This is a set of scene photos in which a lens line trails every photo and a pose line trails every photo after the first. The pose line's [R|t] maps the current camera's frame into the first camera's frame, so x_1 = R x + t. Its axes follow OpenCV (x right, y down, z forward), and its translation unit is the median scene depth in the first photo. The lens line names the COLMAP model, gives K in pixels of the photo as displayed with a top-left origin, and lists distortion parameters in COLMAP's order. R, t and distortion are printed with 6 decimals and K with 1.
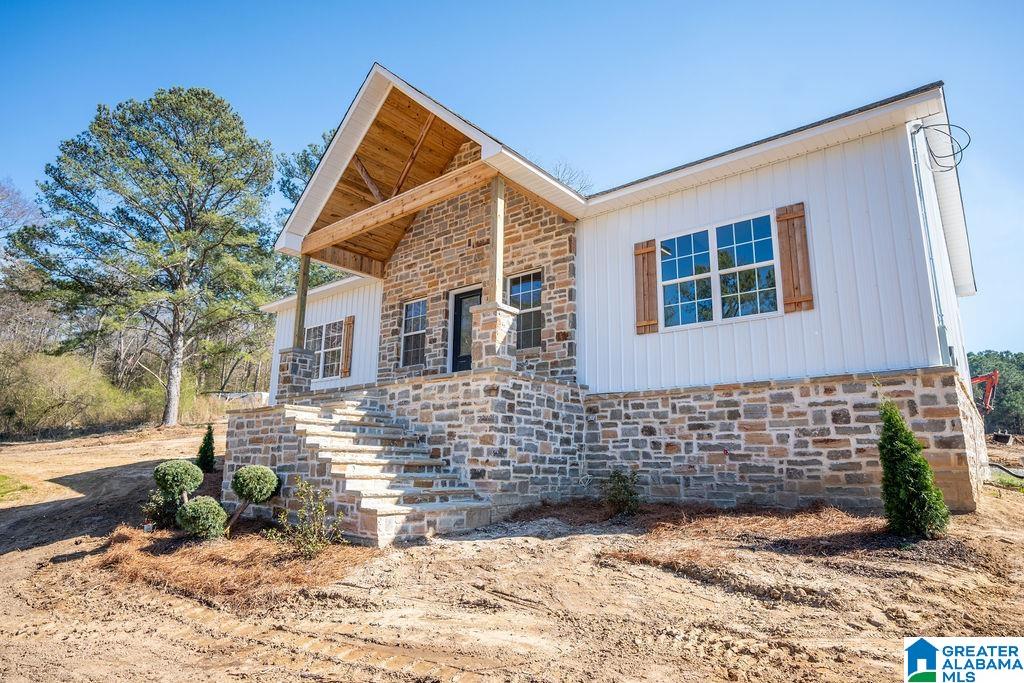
lens RADIAL K [[585.3, 0, 512.0], [0, 585.3, 341.5], [0, 0, 1]] dist [-0.034564, 0.001516]
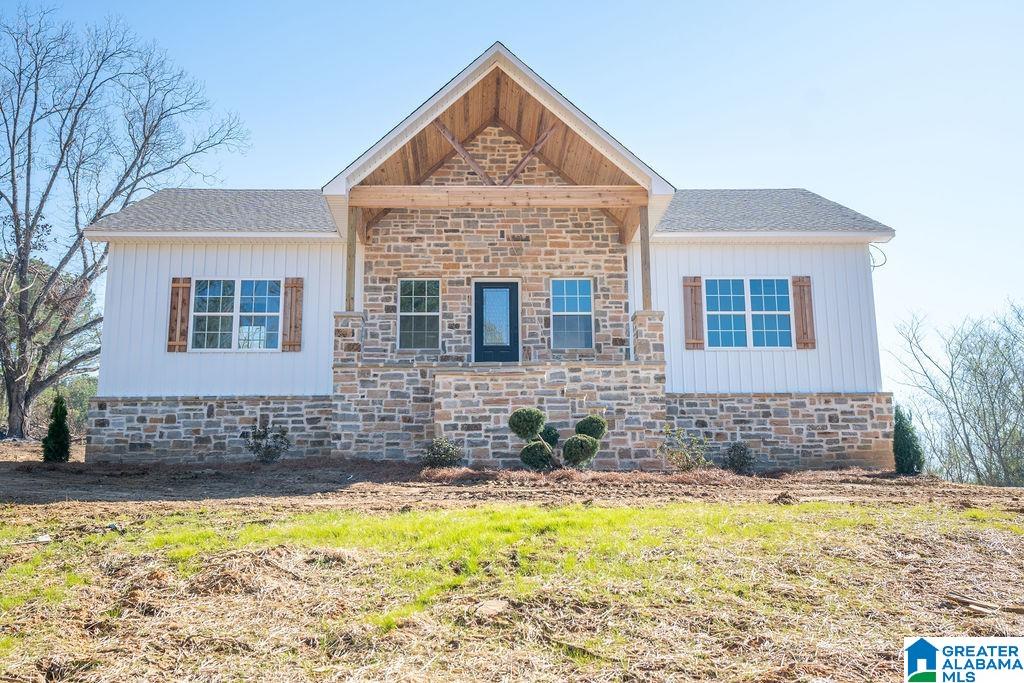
lens RADIAL K [[961.2, 0, 511.6], [0, 961.2, 367.3], [0, 0, 1]] dist [0.013409, -0.001994]
pose [[0.757890, 0.117506, 0.641713, -1.526901], [-0.118037, 0.992109, -0.042262, 0.173284], [-0.641616, -0.043716, 0.765780, -0.382858]]
